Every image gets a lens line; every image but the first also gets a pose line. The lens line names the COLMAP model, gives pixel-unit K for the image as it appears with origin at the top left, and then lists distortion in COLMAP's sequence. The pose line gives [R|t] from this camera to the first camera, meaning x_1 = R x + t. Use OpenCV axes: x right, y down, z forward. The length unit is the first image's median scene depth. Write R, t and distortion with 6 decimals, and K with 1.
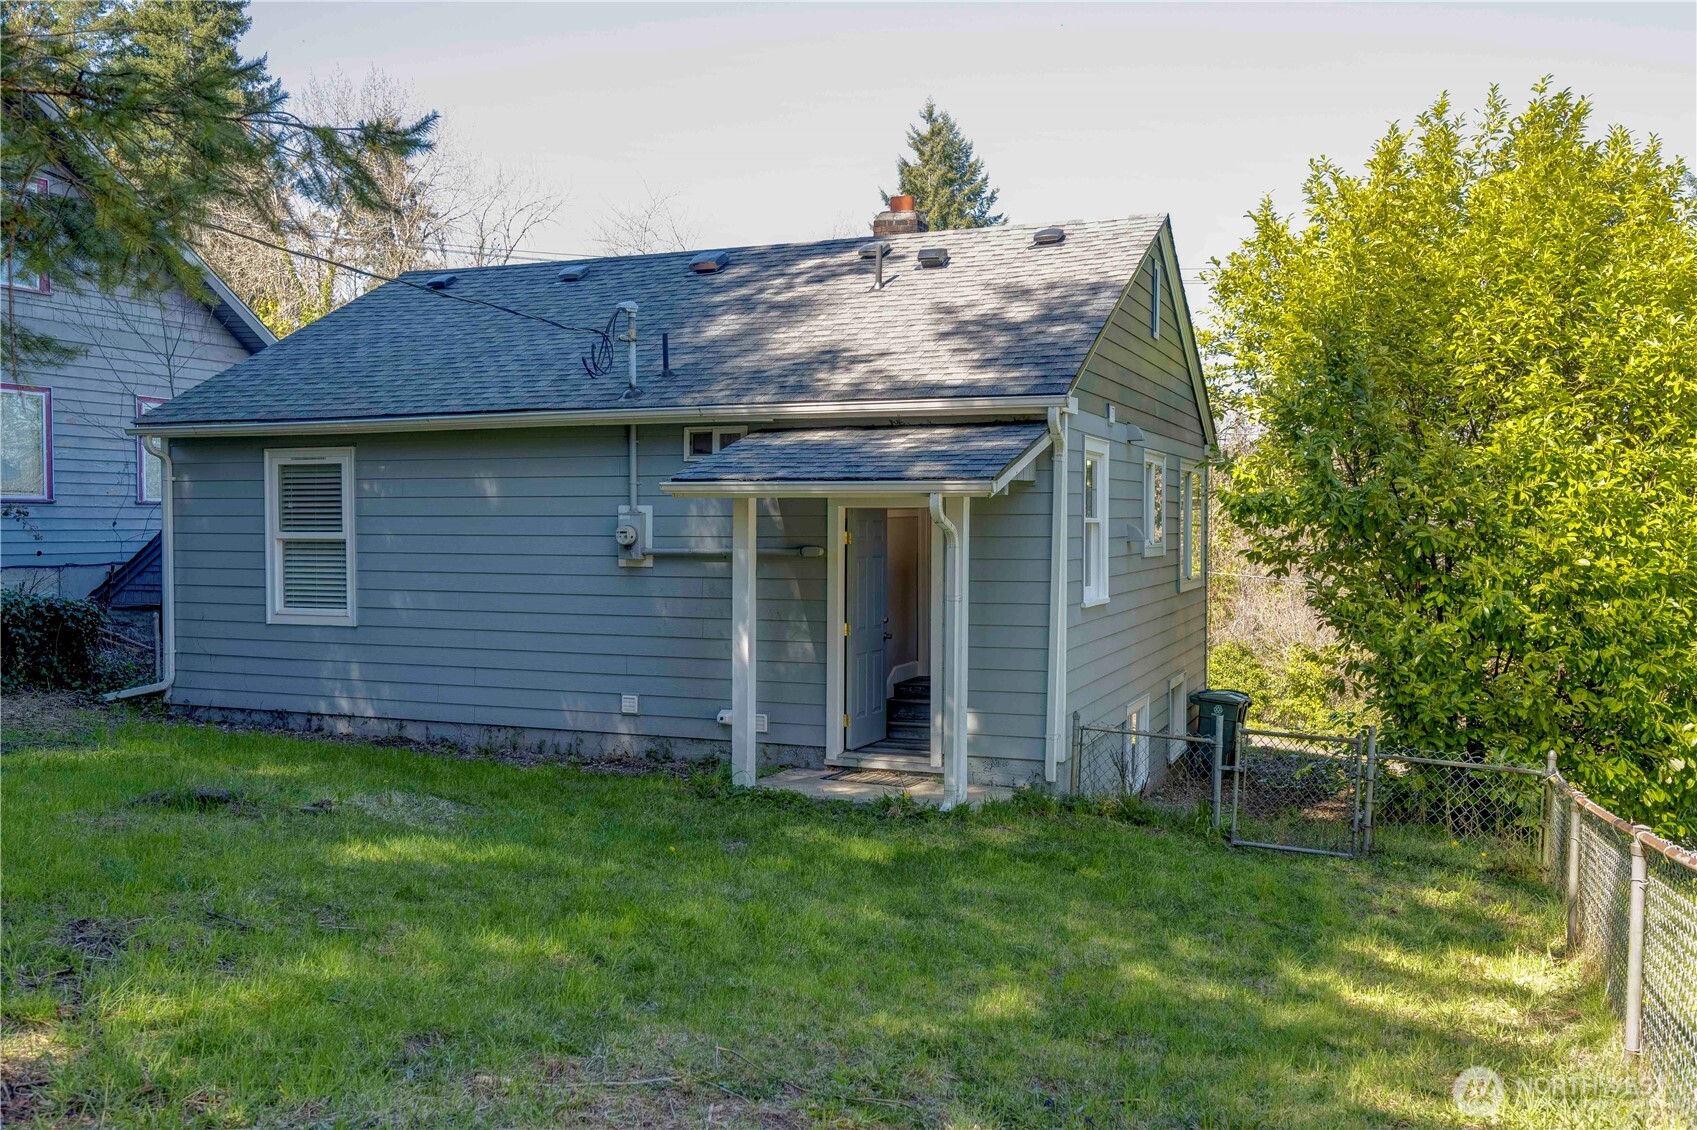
lens RADIAL K [[1448.8, 0, 856.5], [0, 1448.8, 569.8], [0, 0, 1]] dist [0.000660, -0.009959]
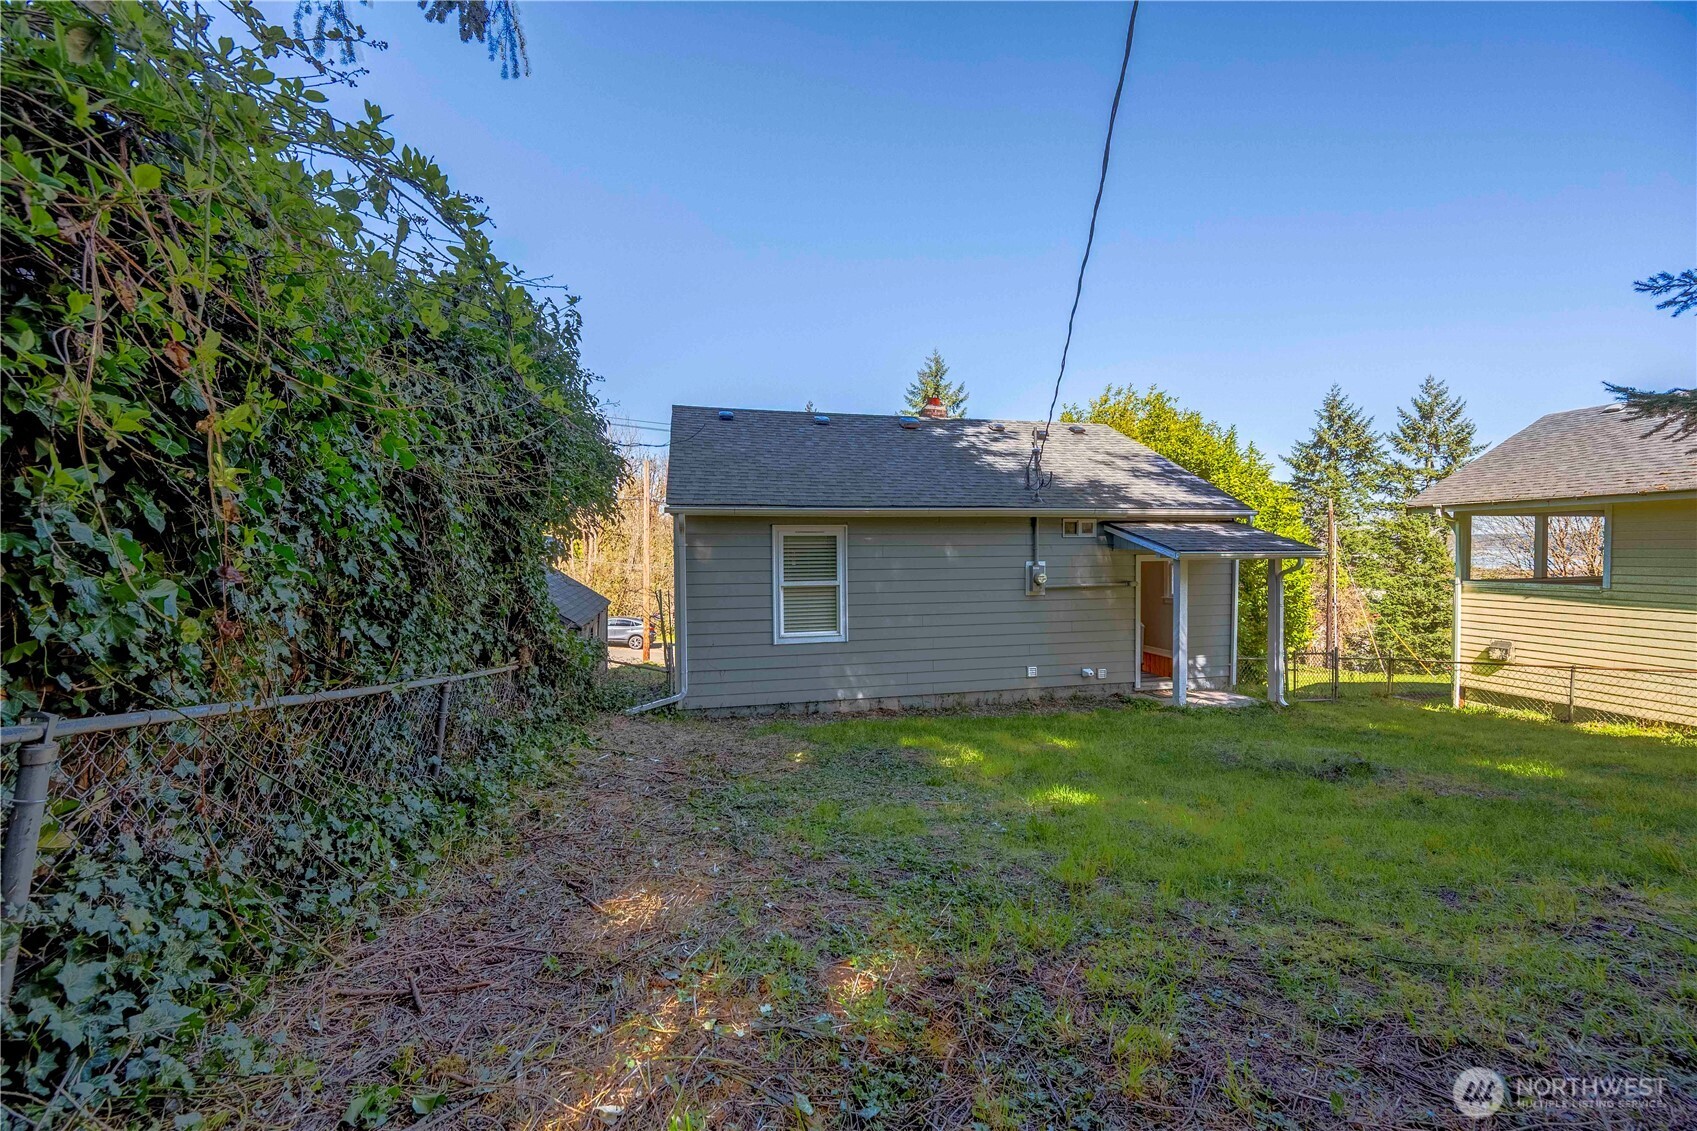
lens RADIAL K [[666.1, 0, 849.8], [0, 666.1, 559.5], [0, 0, 1]] dist [0.000369, -0.000396]
pose [[0.809881, -0.017762, 0.586325, -0.849334], [0.026218, 0.999639, -0.005932, -0.048954], [-0.586008, 0.020176, 0.810054, 0.474849]]
